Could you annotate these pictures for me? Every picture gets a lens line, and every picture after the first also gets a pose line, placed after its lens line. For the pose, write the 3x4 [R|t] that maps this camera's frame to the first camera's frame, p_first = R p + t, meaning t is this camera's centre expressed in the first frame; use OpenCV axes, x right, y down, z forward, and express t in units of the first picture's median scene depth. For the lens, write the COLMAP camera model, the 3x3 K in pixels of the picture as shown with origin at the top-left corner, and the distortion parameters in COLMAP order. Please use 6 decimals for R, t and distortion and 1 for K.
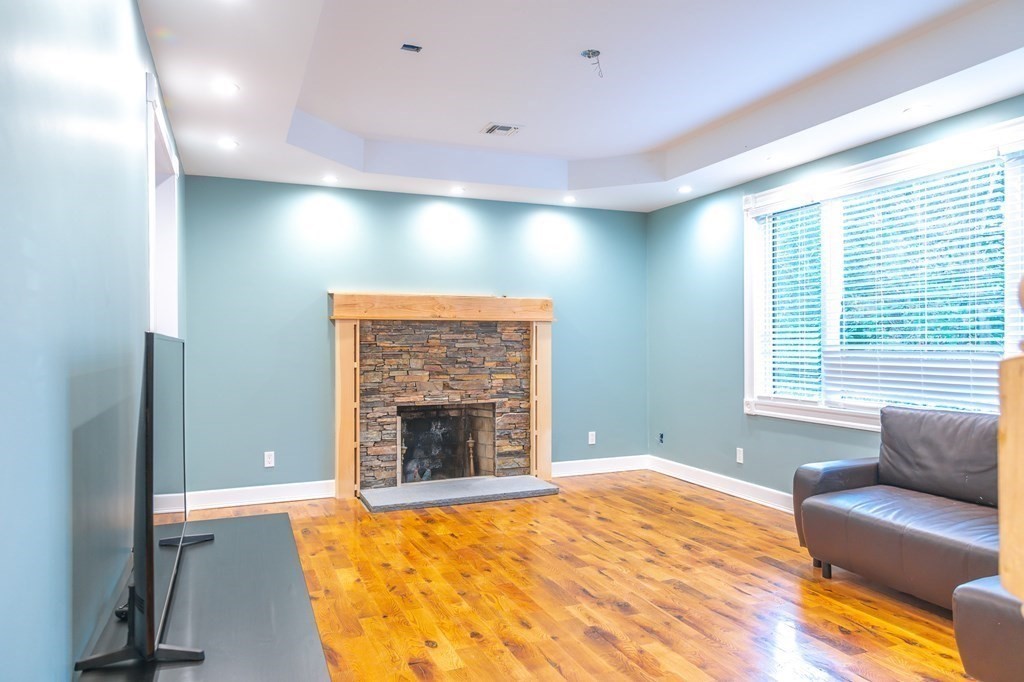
lens RADIAL K [[689.1, 0, 512.0], [0, 689.1, 341.0], [0, 0, 1]] dist [0.004218, 0.001236]
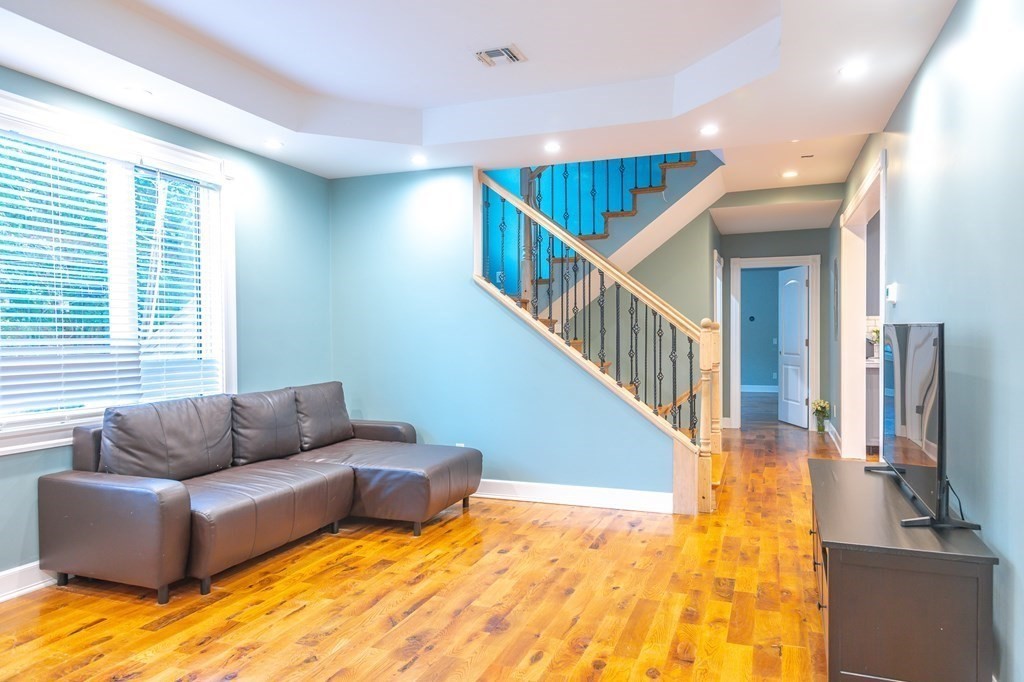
lens RADIAL K [[689.1, 0, 512.0], [0, 689.1, 341.0], [0, 0, 1]] dist [0.004218, 0.001236]
pose [[-0.739316, -0.000148, 0.673358, -0.472393], [0.004675, 0.999975, 0.005353, 0.007228], [-0.673342, 0.007105, -0.739297, 1.448323]]
